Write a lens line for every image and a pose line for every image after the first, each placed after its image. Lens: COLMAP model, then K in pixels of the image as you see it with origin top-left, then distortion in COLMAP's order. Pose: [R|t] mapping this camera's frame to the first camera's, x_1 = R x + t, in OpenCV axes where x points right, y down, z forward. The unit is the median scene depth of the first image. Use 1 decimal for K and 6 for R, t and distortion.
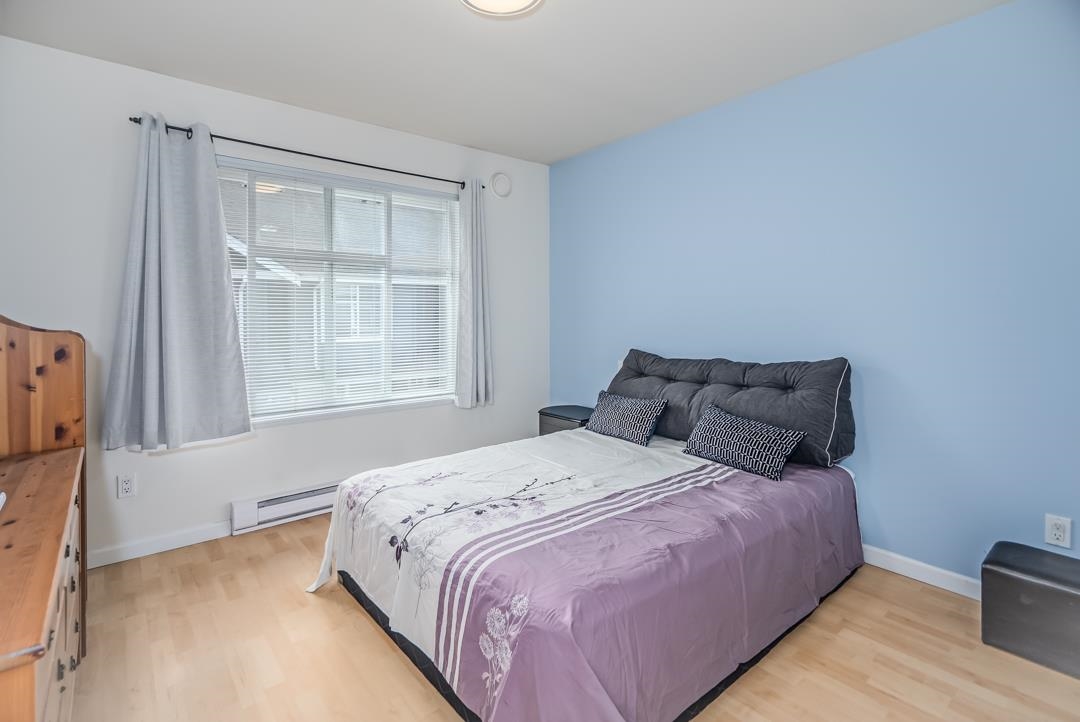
lens RADIAL K [[523.5, 0, 541.2], [0, 523.5, 323.8], [0, 0, 1]] dist [0.004193, 0.001184]
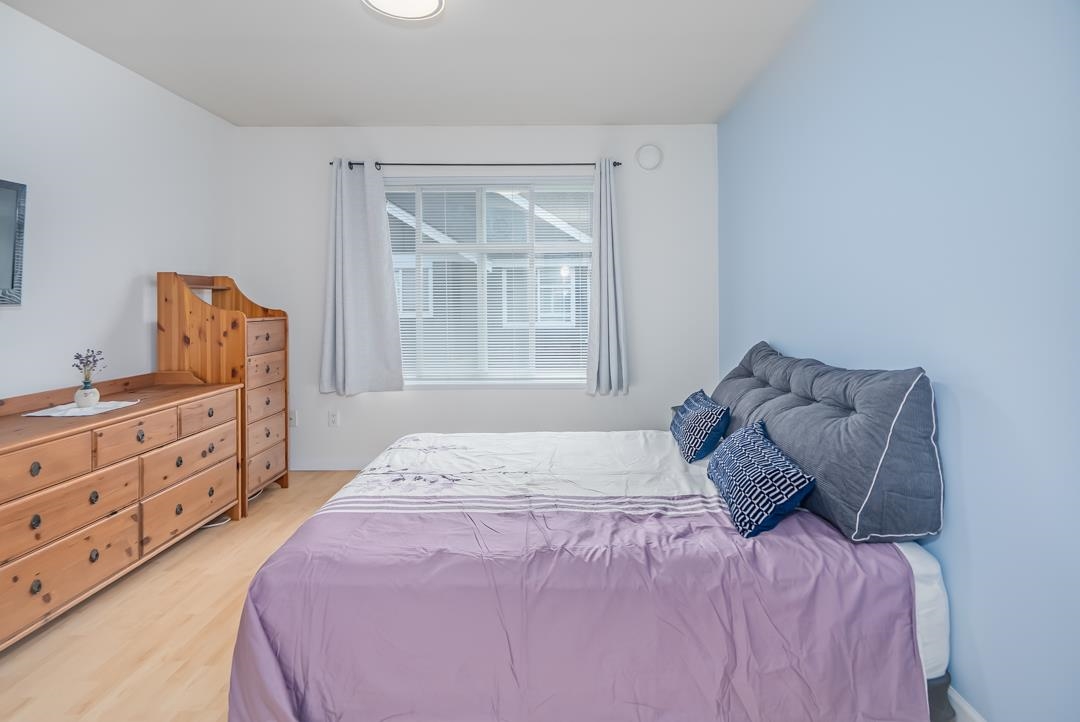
lens RADIAL K [[543.8, 0, 546.5], [0, 543.8, 306.6], [0, 0, 1]] dist [-0.007266, -0.000139]
pose [[0.761013, 0.004471, -0.648721, 0.650579], [-0.006090, 0.999981, -0.000252, -0.001647], [0.648708, 0.004143, 0.761027, 0.260045]]
